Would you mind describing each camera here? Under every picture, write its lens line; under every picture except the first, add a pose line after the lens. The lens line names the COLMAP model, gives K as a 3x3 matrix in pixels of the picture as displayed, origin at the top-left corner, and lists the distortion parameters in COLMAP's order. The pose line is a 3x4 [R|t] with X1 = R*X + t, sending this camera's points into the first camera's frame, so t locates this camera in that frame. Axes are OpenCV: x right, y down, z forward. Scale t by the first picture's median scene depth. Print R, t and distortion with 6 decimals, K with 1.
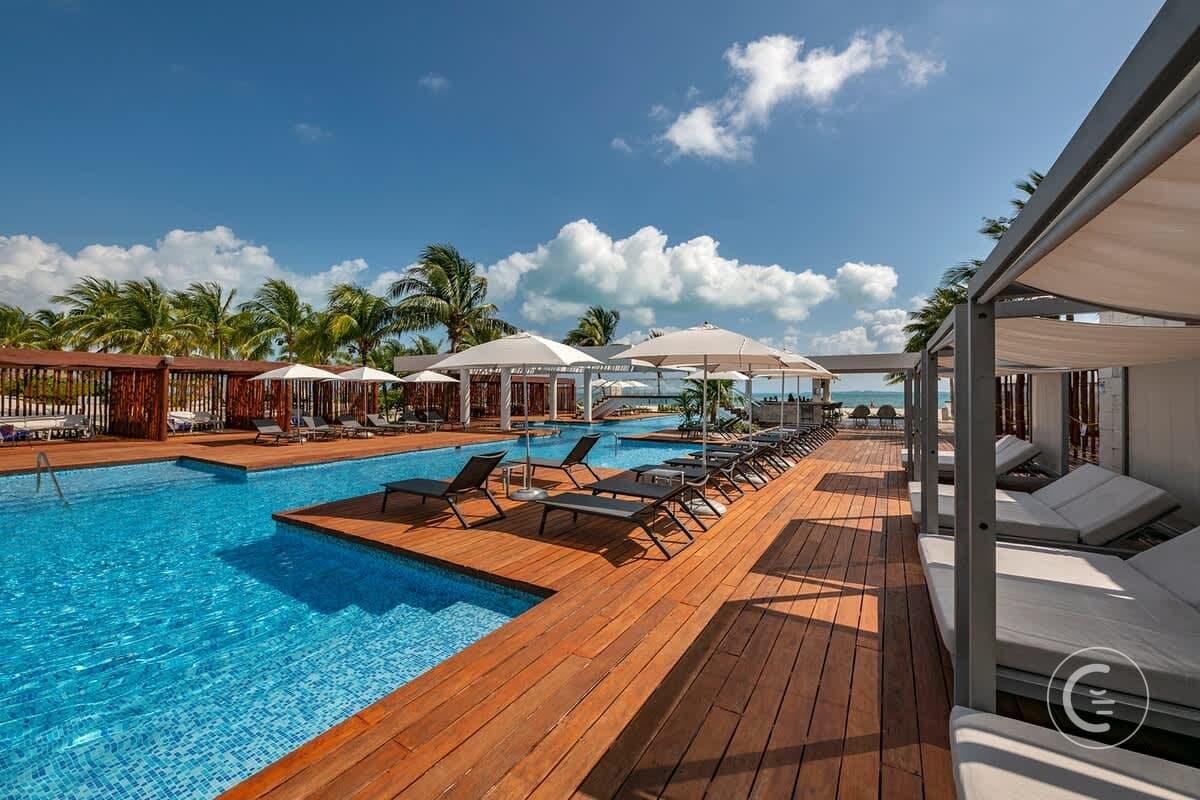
lens RADIAL K [[495.4, 0, 600.3], [0, 495.4, 394.4], [0, 0, 1]] dist [-0.002378, -0.000129]
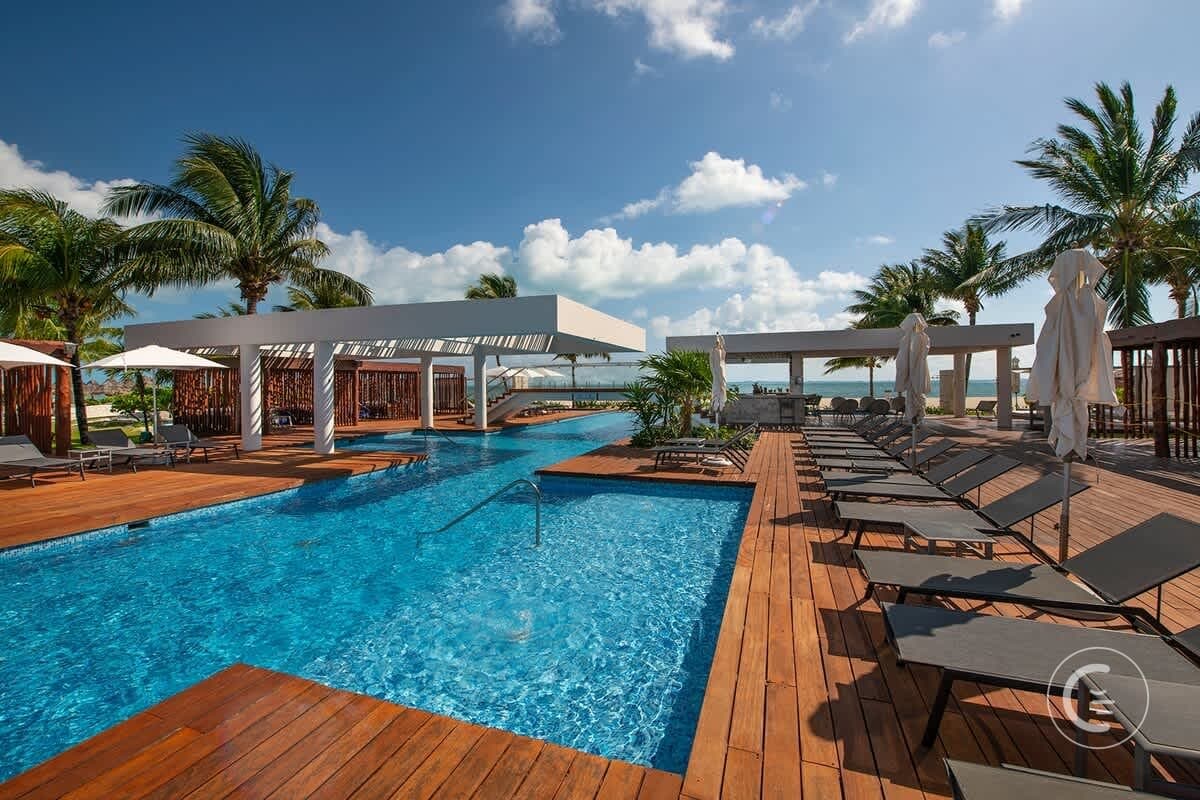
lens RADIAL K [[495.4, 0, 596.9], [0, 495.4, 388.6], [0, 0, 1]] dist [-0.002378, -0.000129]
pose [[0.981167, -0.011567, 0.192815, -0.000789], [0.010926, 0.999931, 0.004385, -0.000100], [-0.192853, -0.002195, 0.981225, 0.305891]]
